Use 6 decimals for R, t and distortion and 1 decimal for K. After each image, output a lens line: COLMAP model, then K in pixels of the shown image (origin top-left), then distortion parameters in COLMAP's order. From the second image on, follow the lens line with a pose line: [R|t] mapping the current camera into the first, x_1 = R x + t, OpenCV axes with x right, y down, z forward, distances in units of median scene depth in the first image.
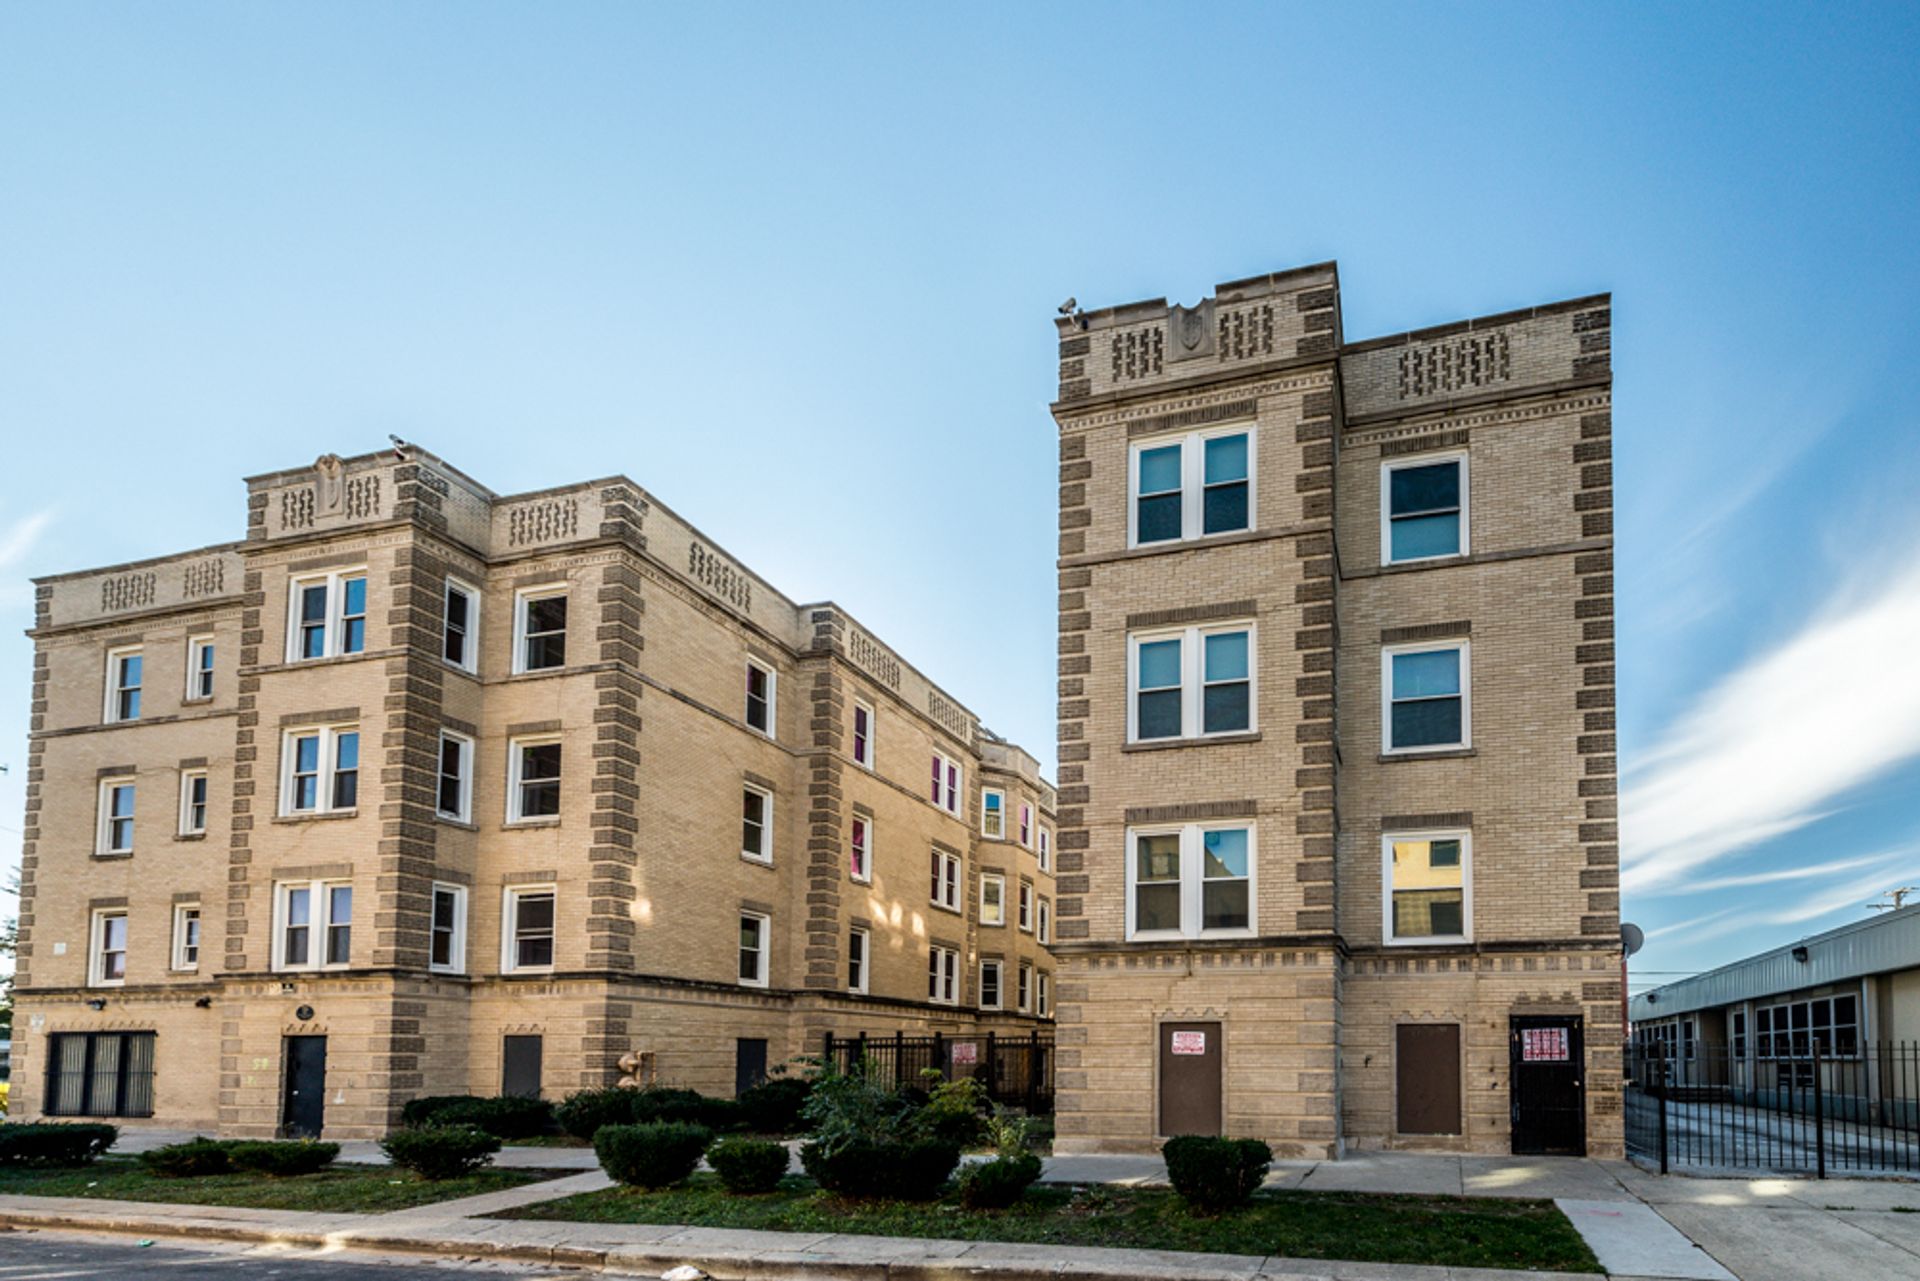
lens RADIAL K [[767.5, 0, 1140.9], [0, 767.5, 1071.8], [0, 0, 1]] dist [0.002986, -0.000235]
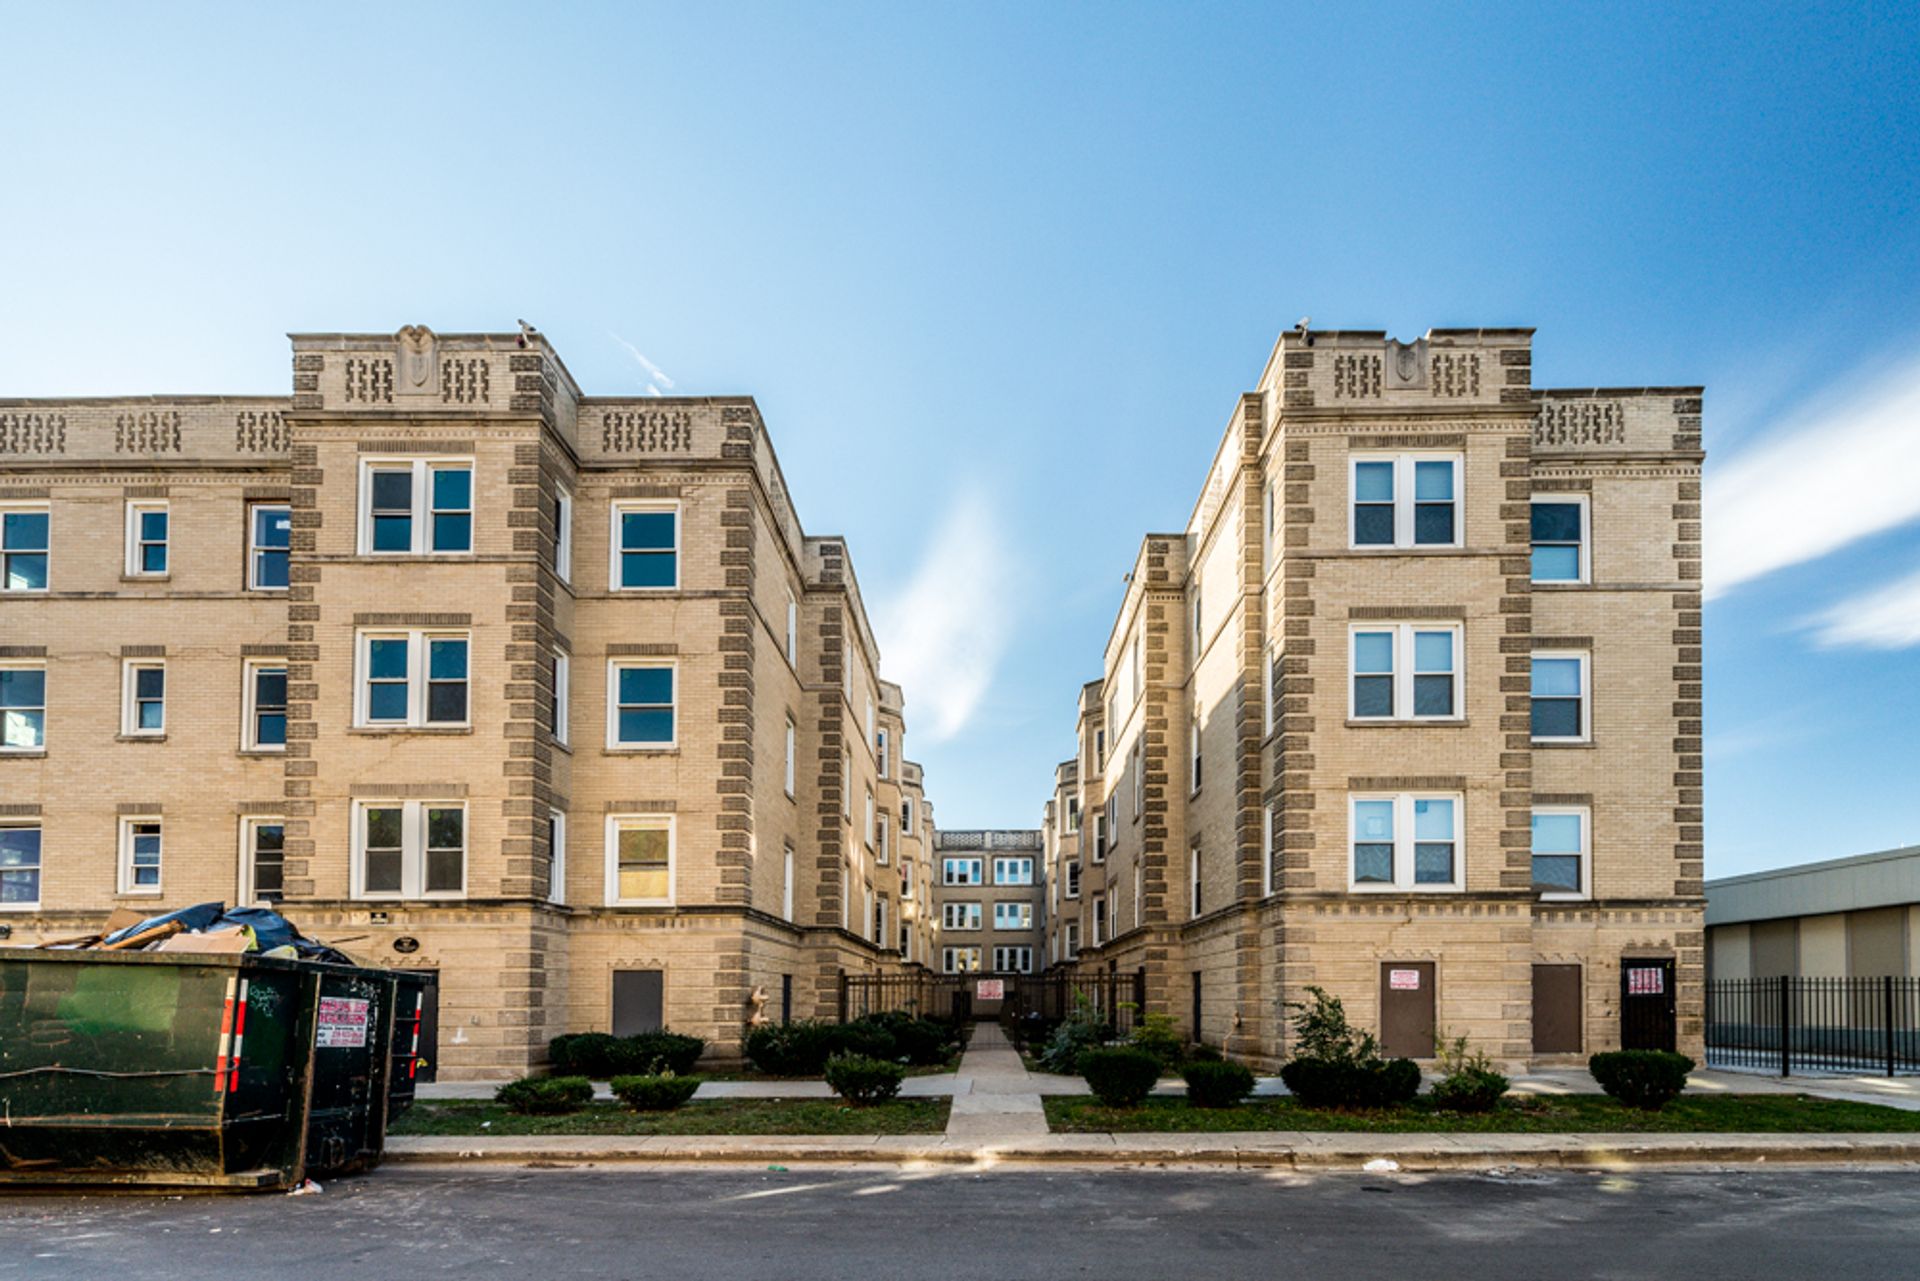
lens RADIAL K [[761.9, 0, 959.1], [0, 761.9, 1029.0], [0, 0, 1]] dist [0.003488, -0.000316]
pose [[0.981924, -0.010058, 0.189010, -0.773945], [0.005574, 0.999691, 0.024244, 0.006512], [-0.189195, -0.022752, 0.981676, -0.024878]]
